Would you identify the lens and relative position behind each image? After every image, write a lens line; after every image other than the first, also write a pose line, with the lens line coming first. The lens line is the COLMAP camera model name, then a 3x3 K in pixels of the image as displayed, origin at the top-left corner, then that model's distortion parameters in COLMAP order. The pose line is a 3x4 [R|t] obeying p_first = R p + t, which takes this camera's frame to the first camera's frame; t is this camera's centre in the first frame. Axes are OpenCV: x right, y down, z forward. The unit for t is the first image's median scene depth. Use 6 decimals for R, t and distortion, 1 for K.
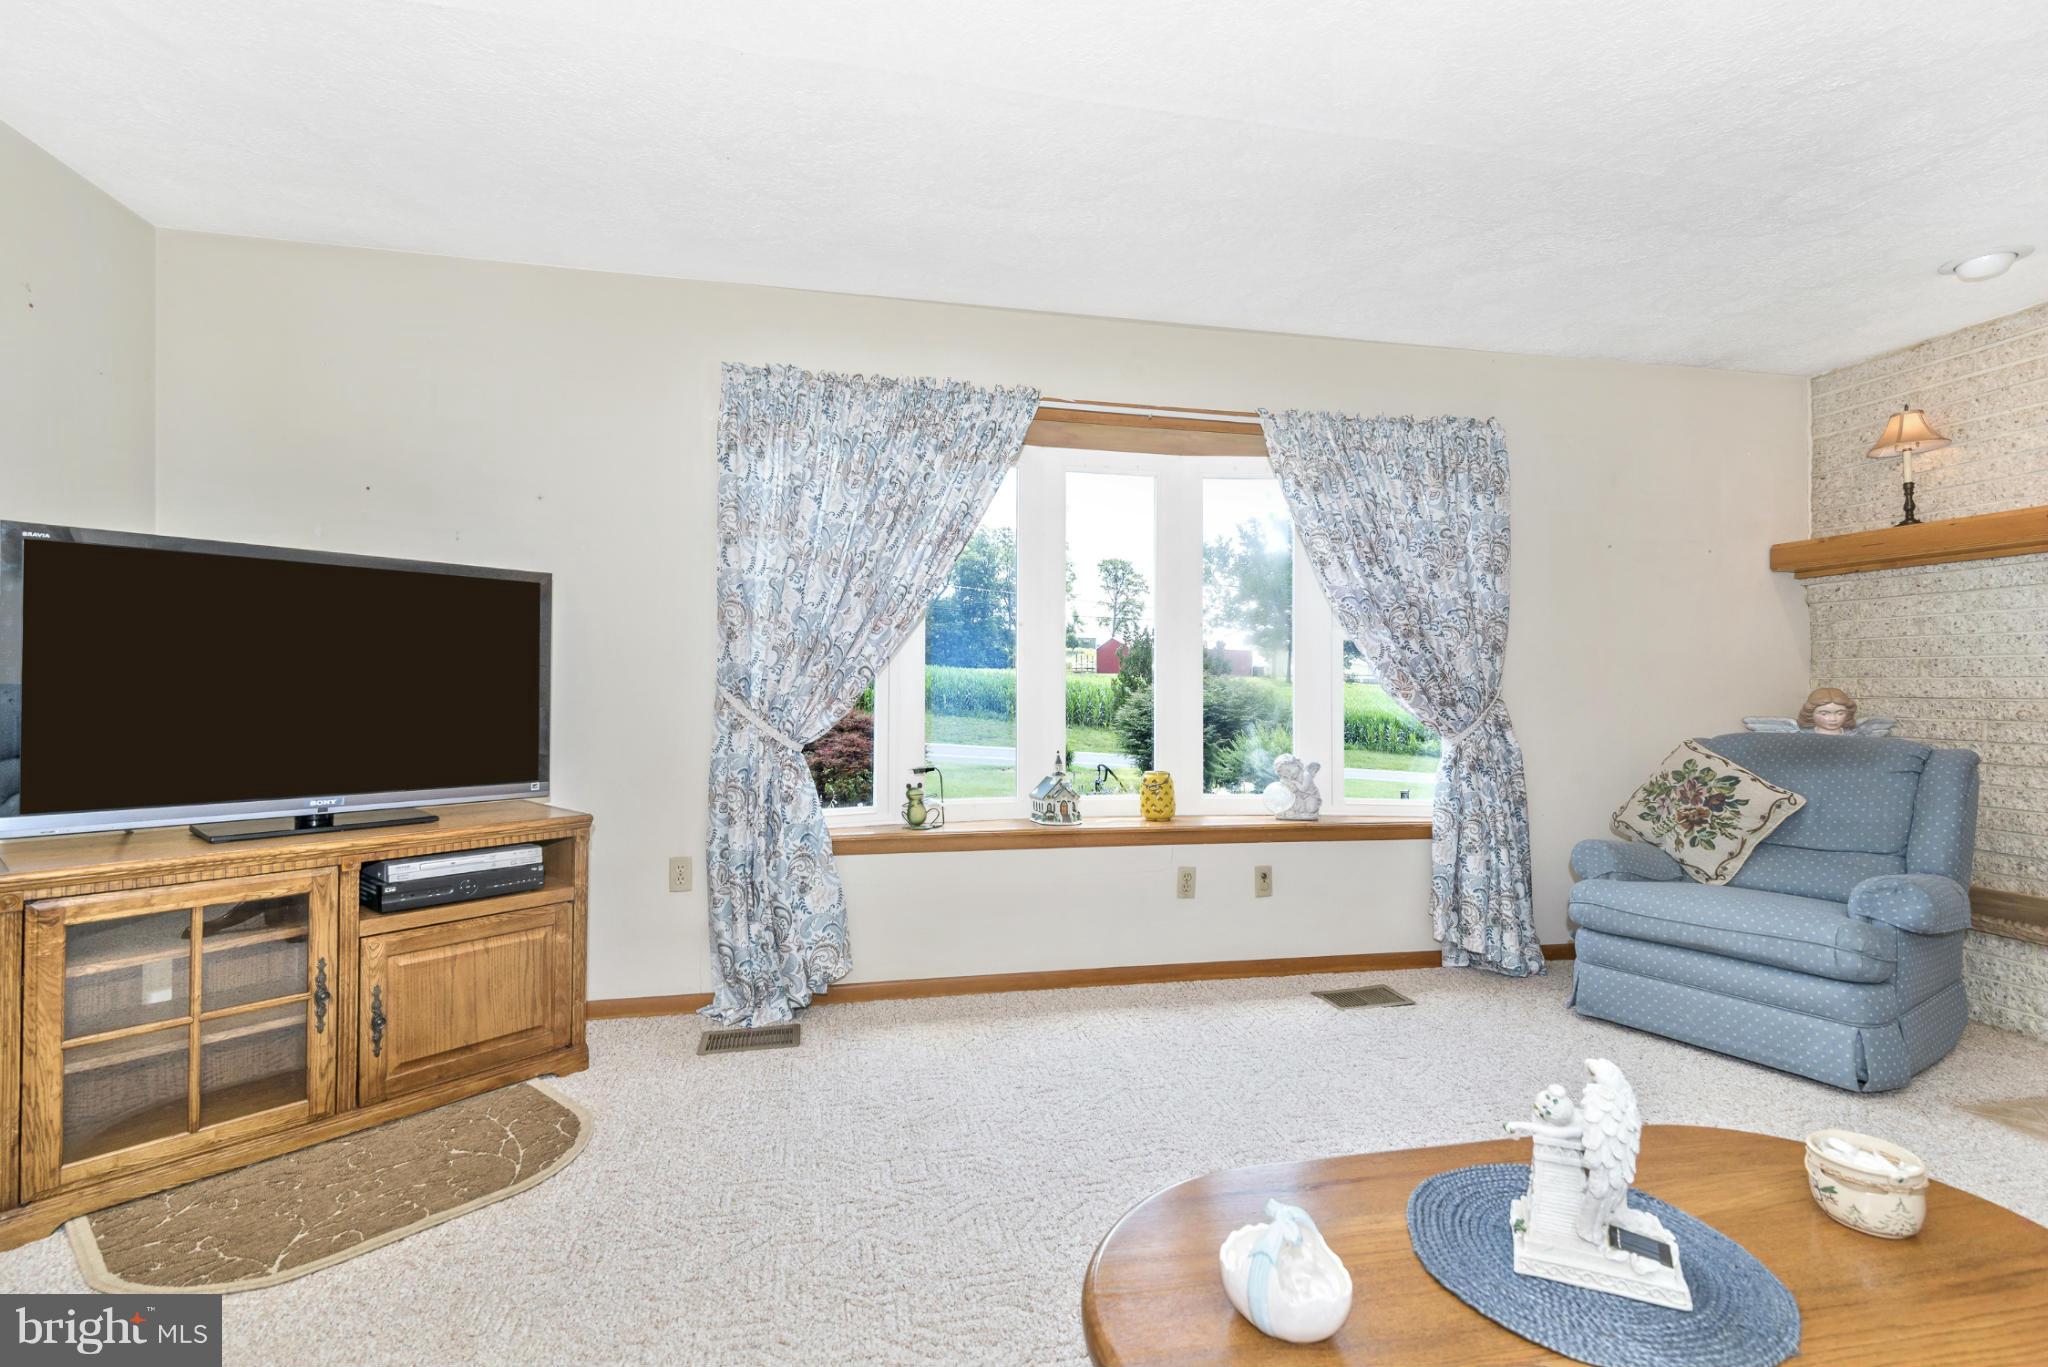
lens RADIAL K [[937.6, 0, 994.8], [0, 937.6, 685.1], [0, 0, 1]] dist [0.011058, -0.002679]
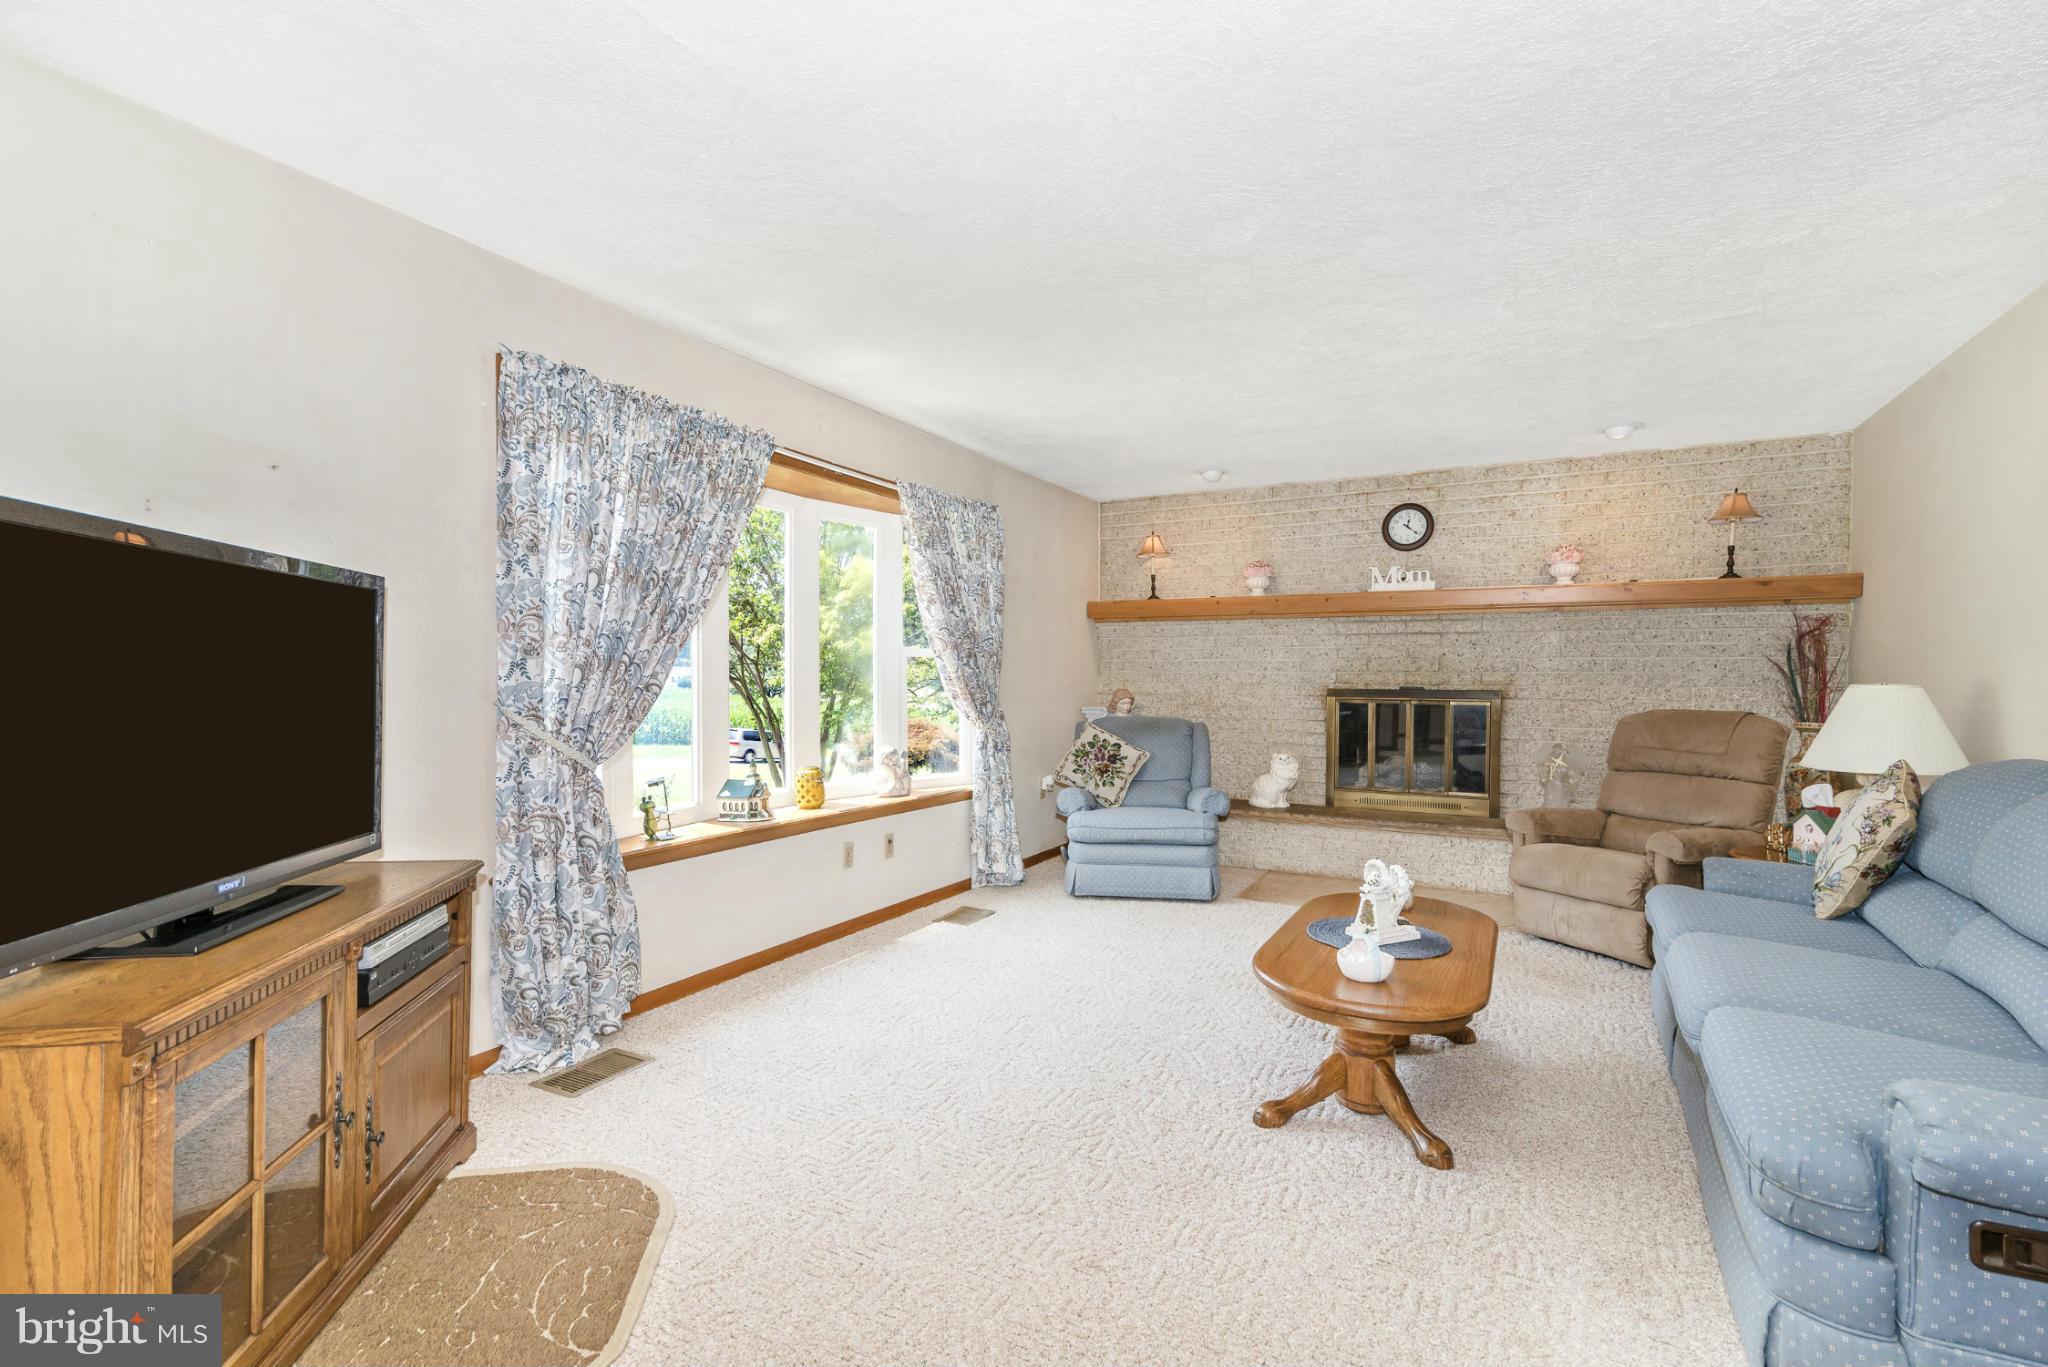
lens RADIAL K [[937.6, 0, 988.2], [0, 937.6, 696.6], [0, 0, 1]] dist [0.011058, -0.002679]
pose [[0.661526, -0.019483, 0.749669, -0.637136], [0.000807, 0.999680, 0.025268, -0.029990], [-0.749922, -0.016110, 0.661330, 0.055057]]
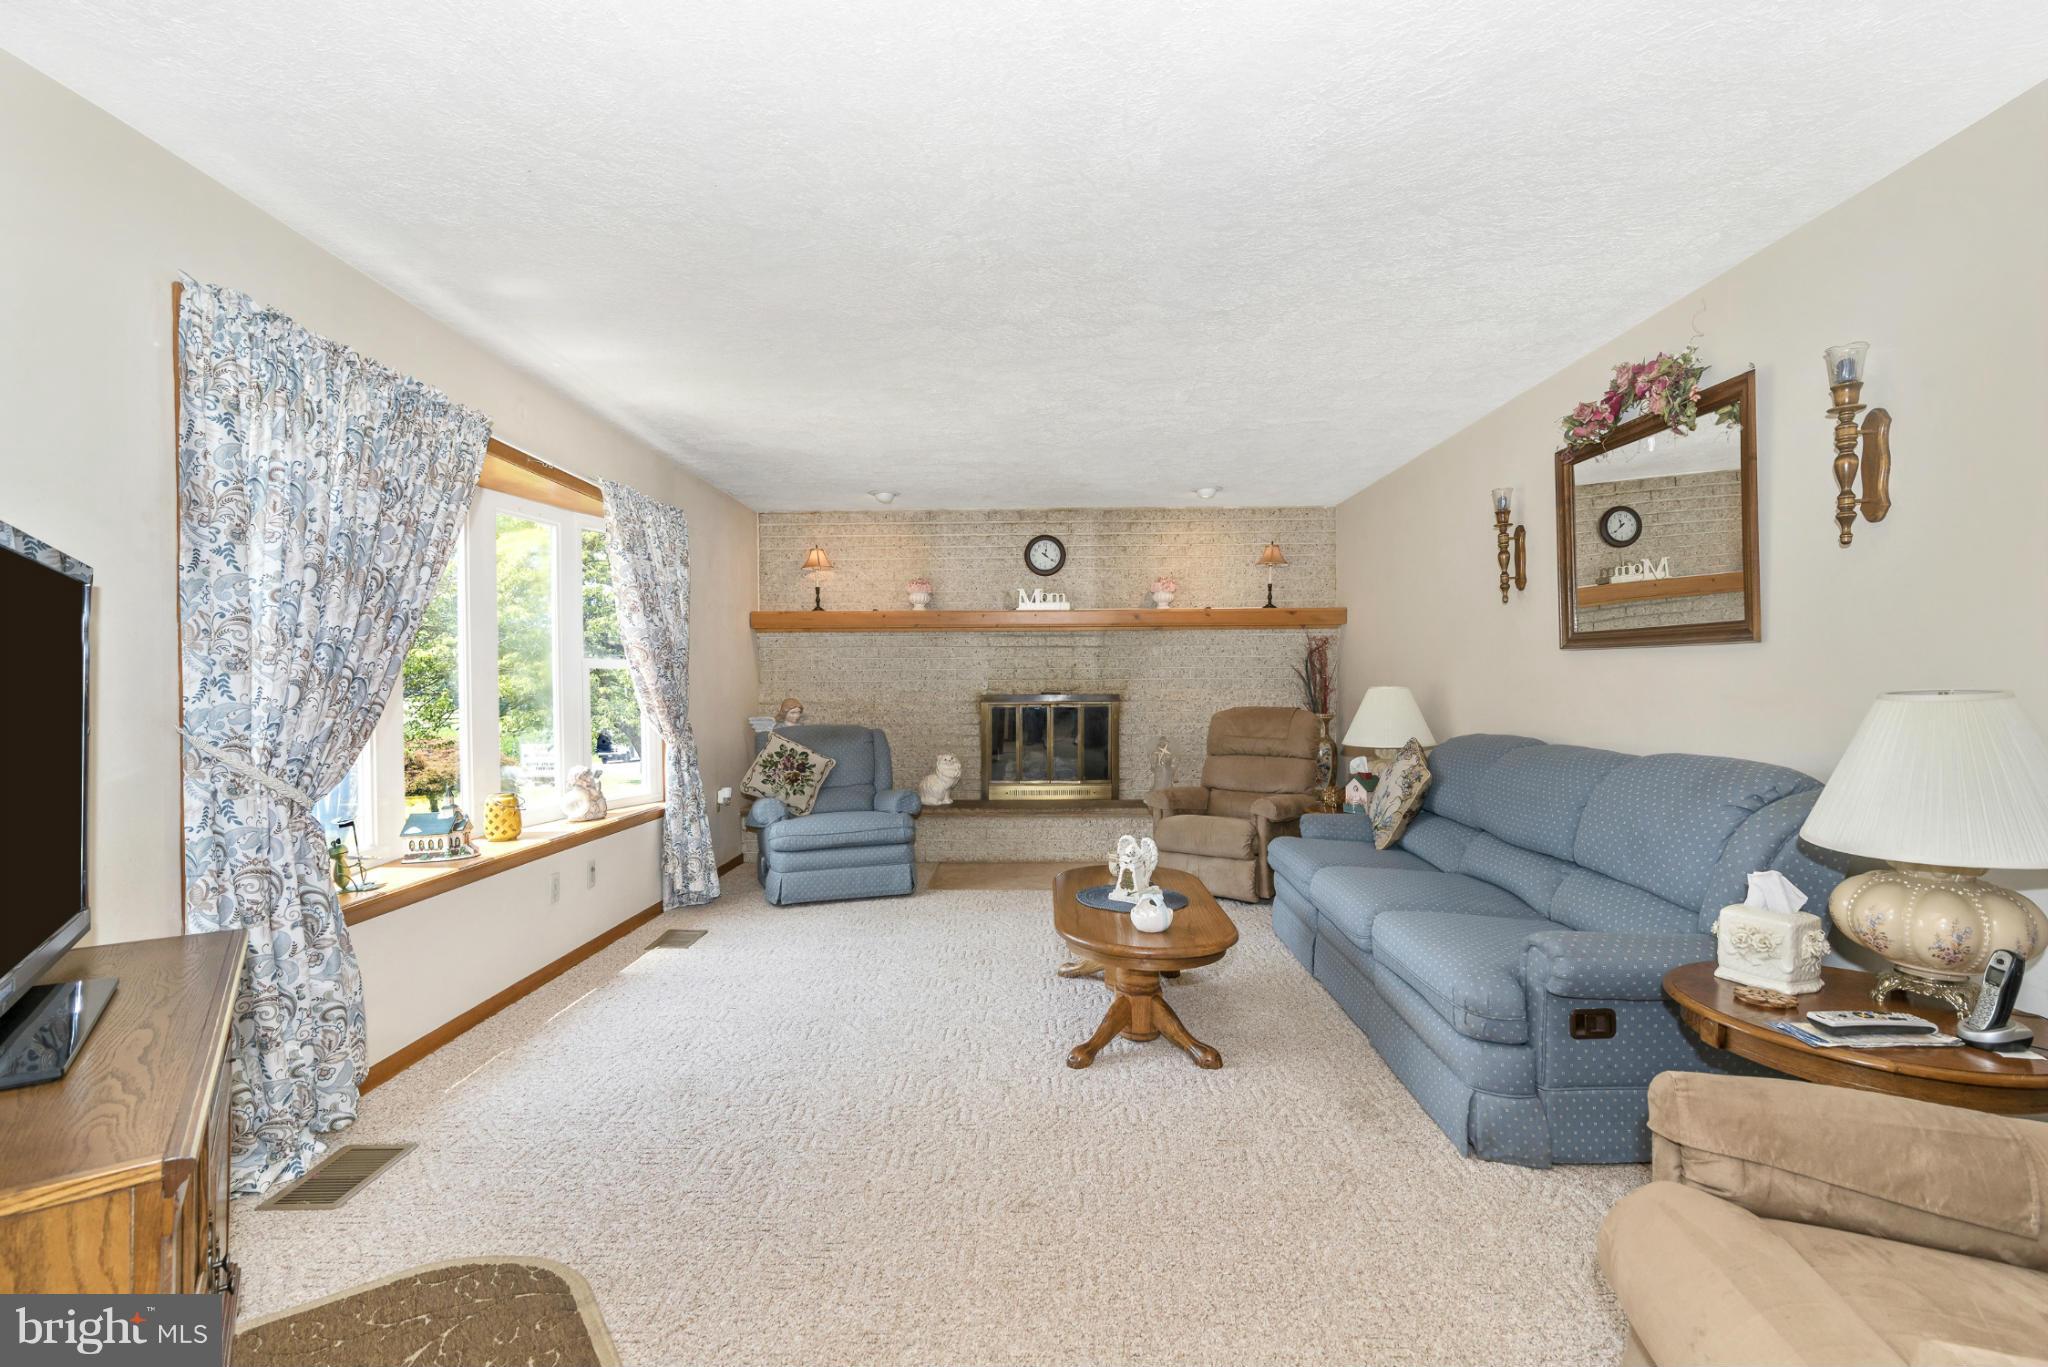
lens RADIAL K [[937.6, 0, 995.7], [0, 937.6, 697.3], [0, 0, 1]] dist [0.011058, -0.002679]
pose [[0.240862, -0.021994, 0.970310, -0.801892], [0.009935, 0.999747, 0.020195, -0.034881], [-0.970508, 0.004776, 0.241020, 0.239635]]
